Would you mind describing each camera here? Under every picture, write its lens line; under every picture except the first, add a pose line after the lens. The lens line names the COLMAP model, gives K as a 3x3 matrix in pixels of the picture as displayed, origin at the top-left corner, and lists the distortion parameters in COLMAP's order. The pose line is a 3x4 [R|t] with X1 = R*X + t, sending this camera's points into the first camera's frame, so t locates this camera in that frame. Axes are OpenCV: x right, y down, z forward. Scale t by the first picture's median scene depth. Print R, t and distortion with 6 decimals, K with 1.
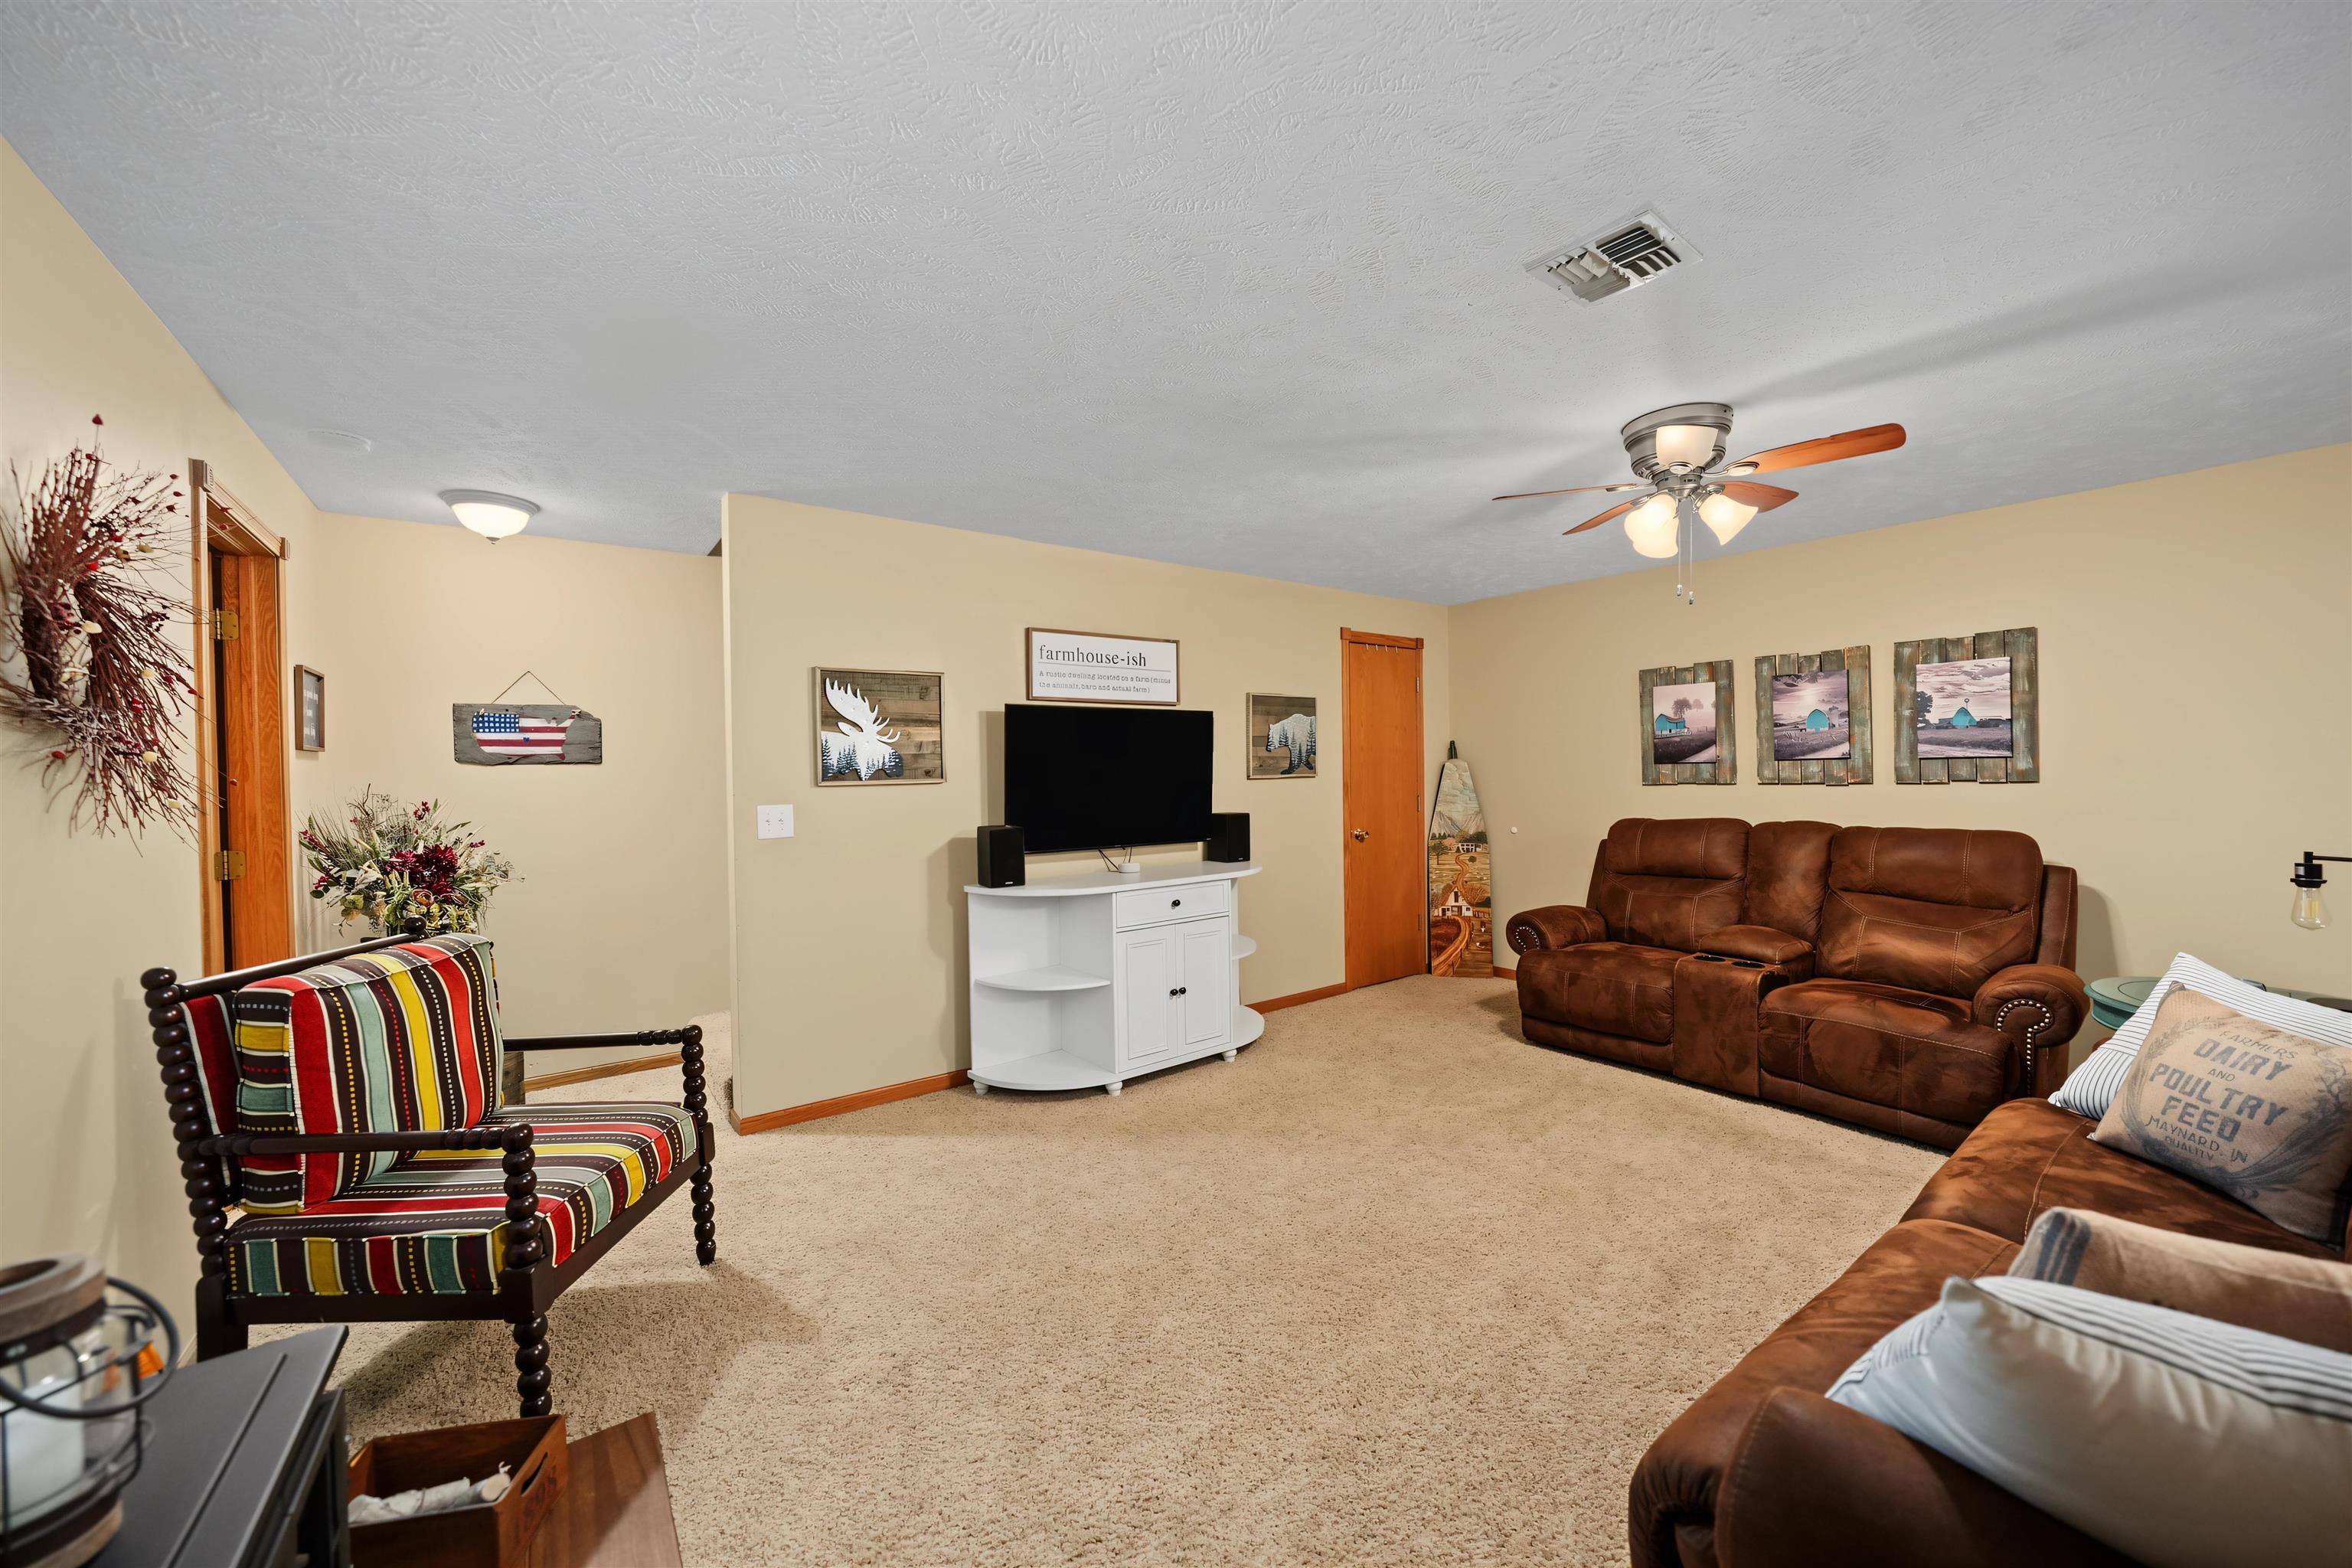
lens RADIAL K [[870.2, 0, 1176.5], [0, 870.2, 778.2], [0, 0, 1]] dist [-0.023271, 0.006060]
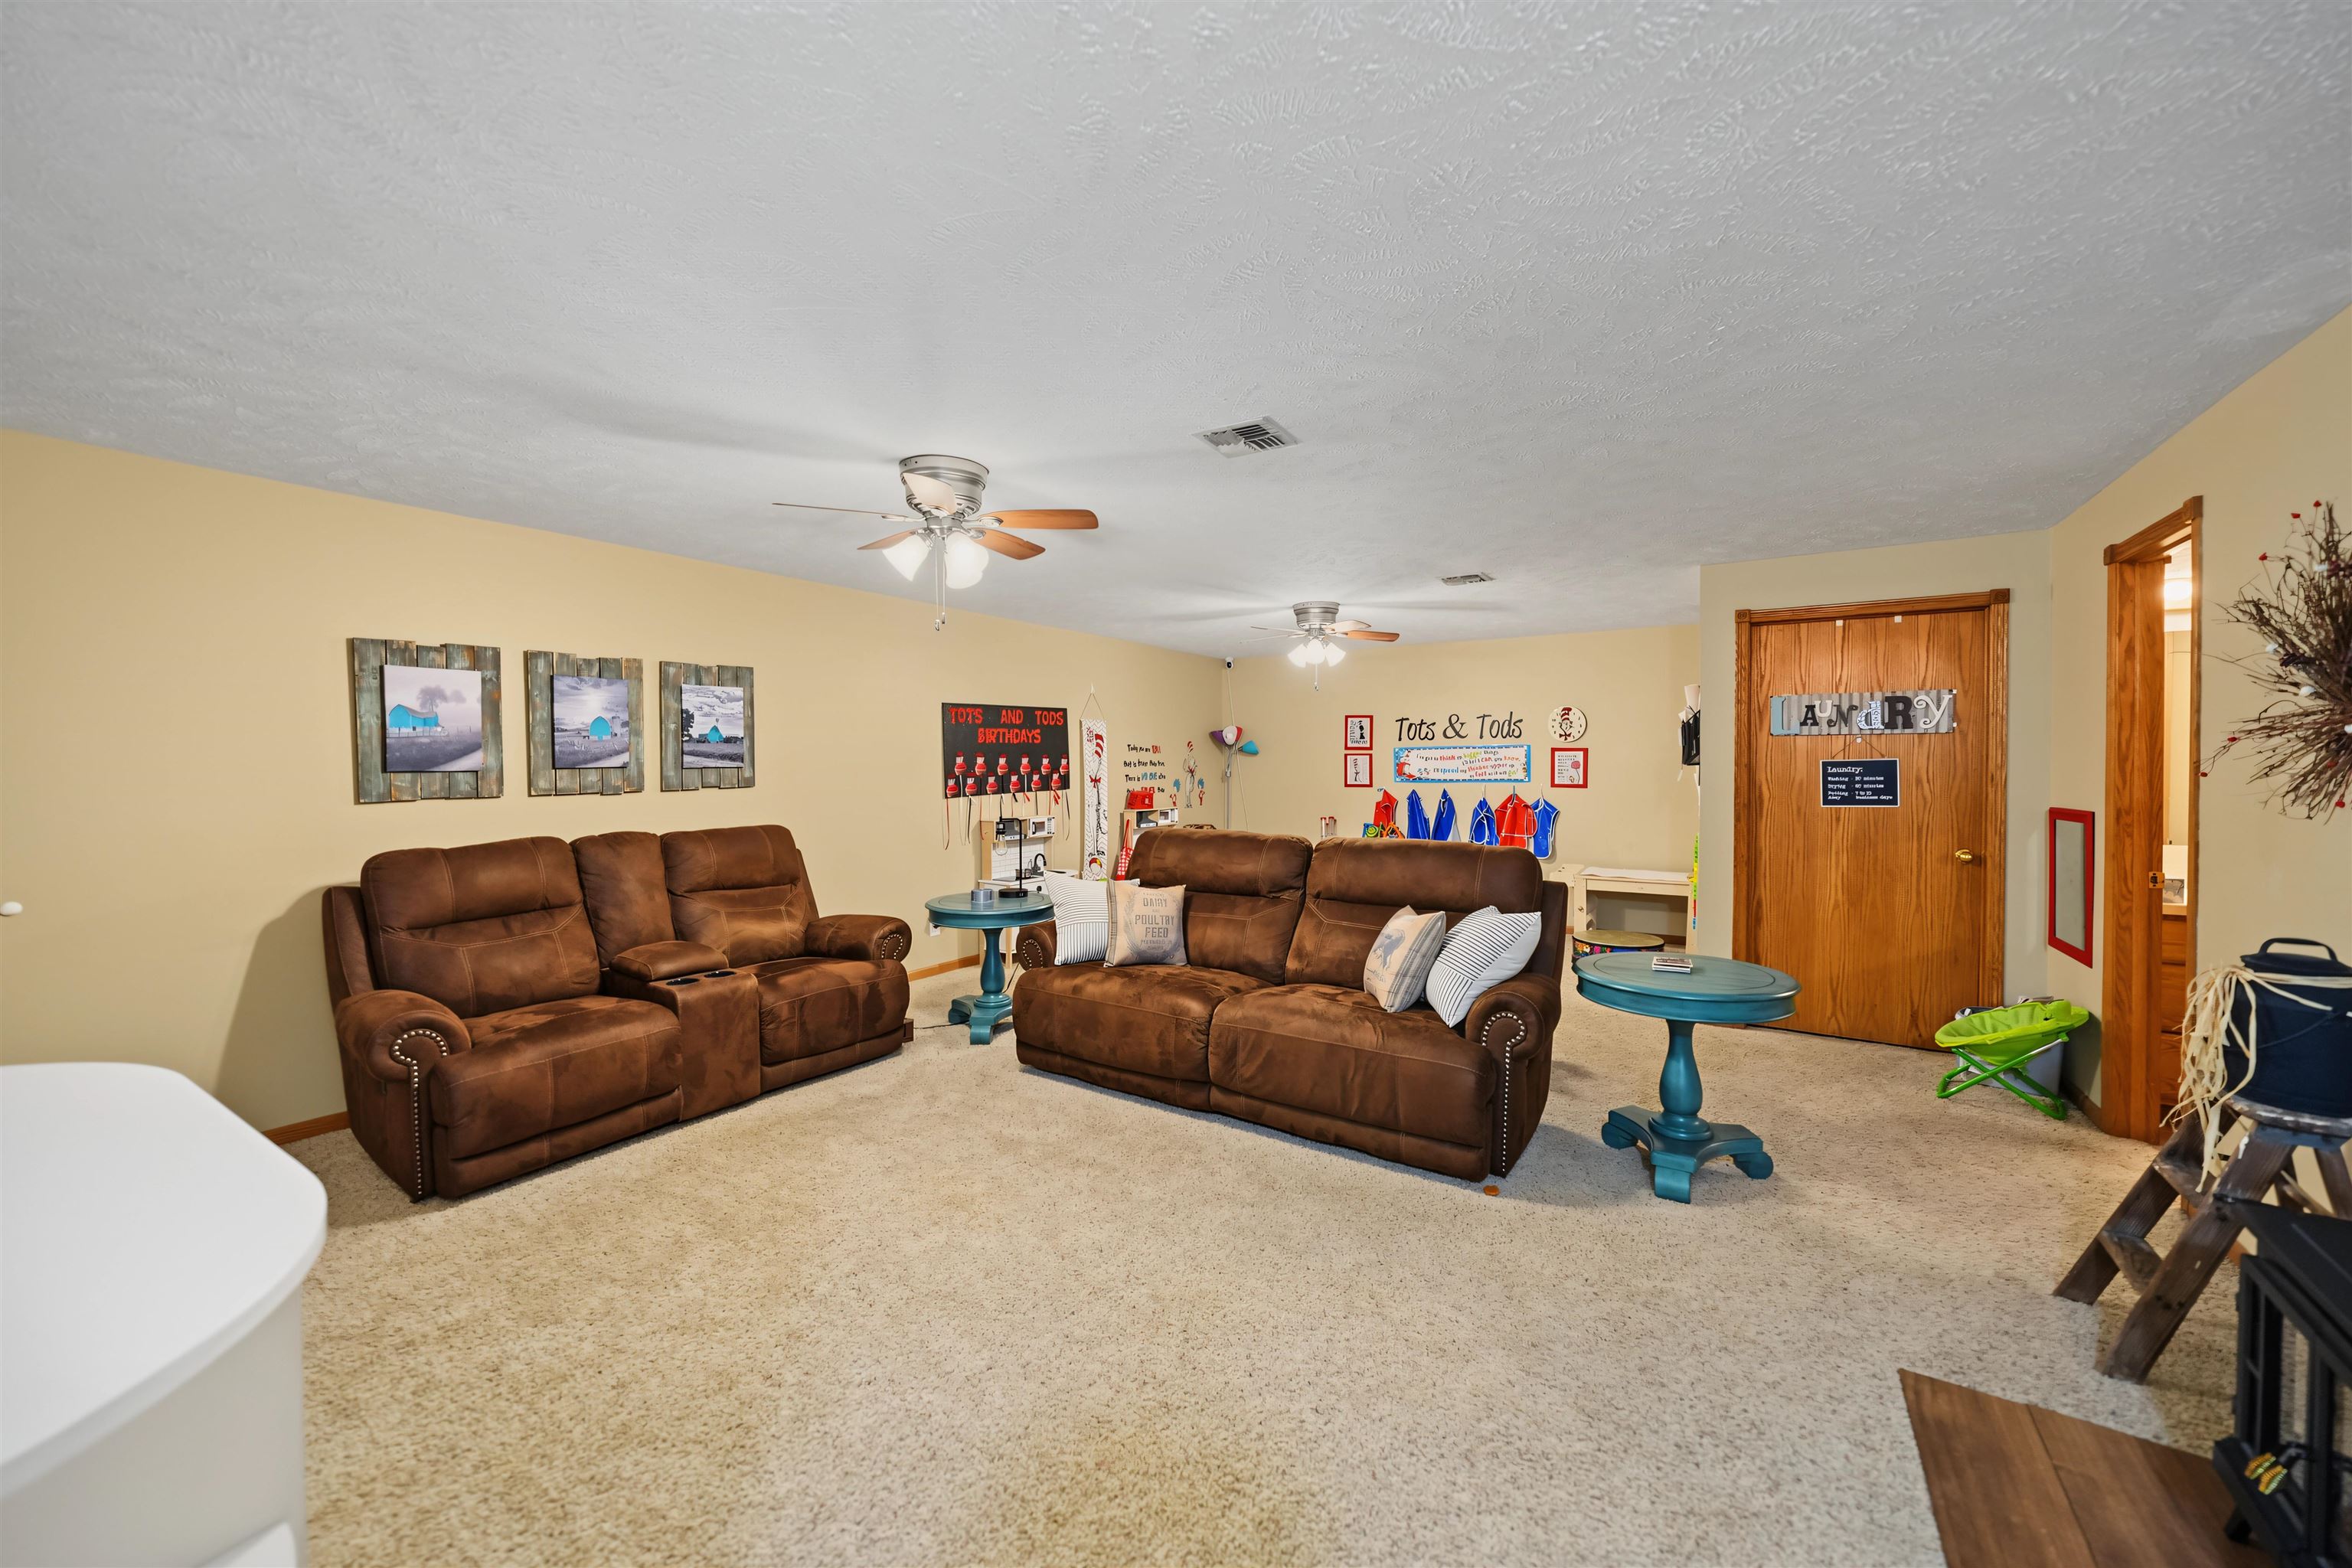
lens RADIAL K [[870.2, 0, 1180.6], [0, 870.2, 779.0], [0, 0, 1]] dist [-0.023271, 0.006060]
pose [[-0.343612, -0.004213, 0.939102, -0.402088], [0.019032, 0.999753, 0.011449, -0.008749], [-0.938919, 0.021807, -0.343447, 0.743507]]
